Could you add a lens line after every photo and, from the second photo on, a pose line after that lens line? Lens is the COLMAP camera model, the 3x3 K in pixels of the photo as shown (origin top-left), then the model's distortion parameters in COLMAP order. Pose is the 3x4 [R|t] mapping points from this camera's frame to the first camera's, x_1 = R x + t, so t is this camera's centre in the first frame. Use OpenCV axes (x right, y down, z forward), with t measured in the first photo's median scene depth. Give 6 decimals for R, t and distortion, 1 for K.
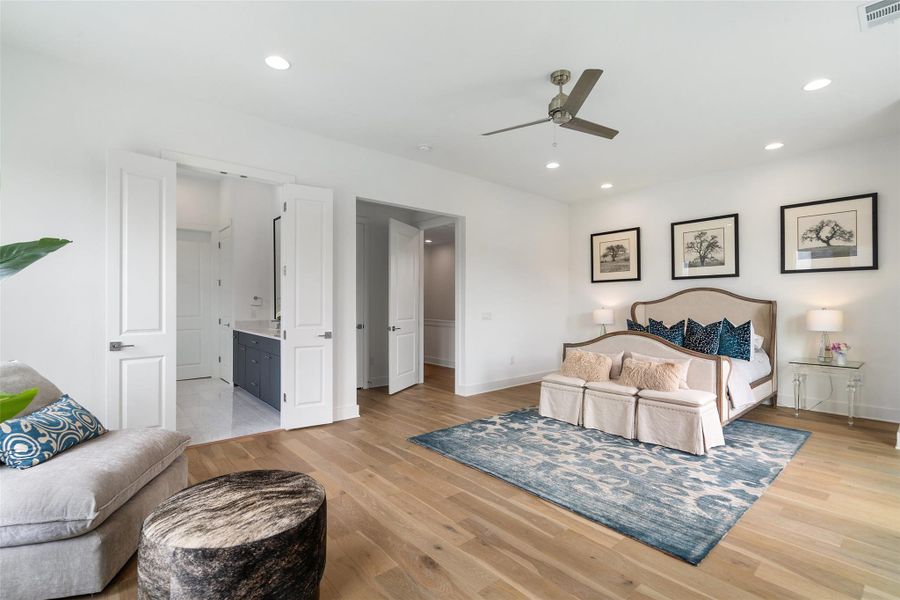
lens RADIAL K [[408.7, 0, 454.2], [0, 408.7, 300.9], [0, 0, 1]] dist [0.002570, 0.000097]
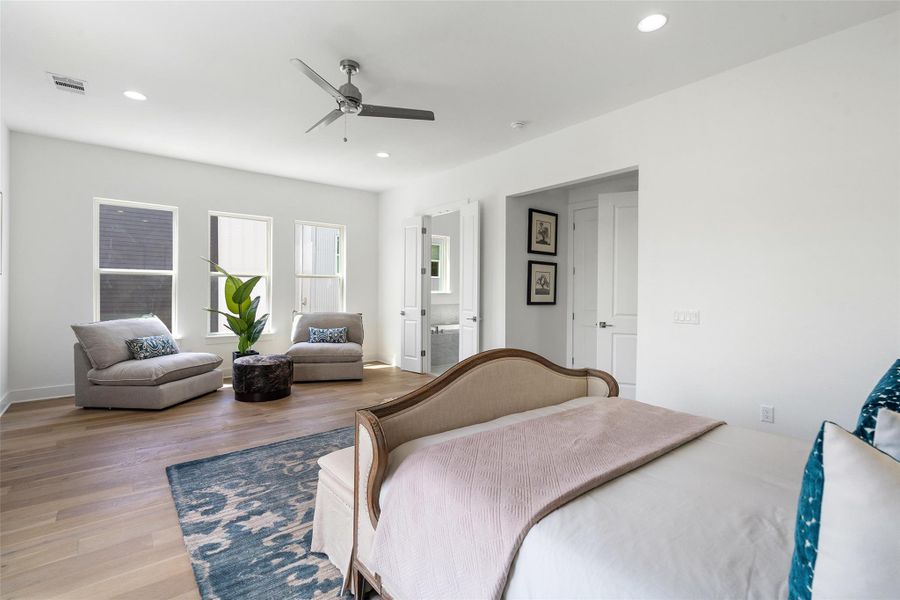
lens RADIAL K [[408.7, 0, 454.1], [0, 408.7, 297.3], [0, 0, 1]] dist [0.002570, 0.000097]
pose [[-0.022243, 0.015935, -0.999626, 1.439247], [0.001031, 0.999873, 0.015916, -0.005601], [0.999752, -0.000676, -0.022256, 1.457123]]
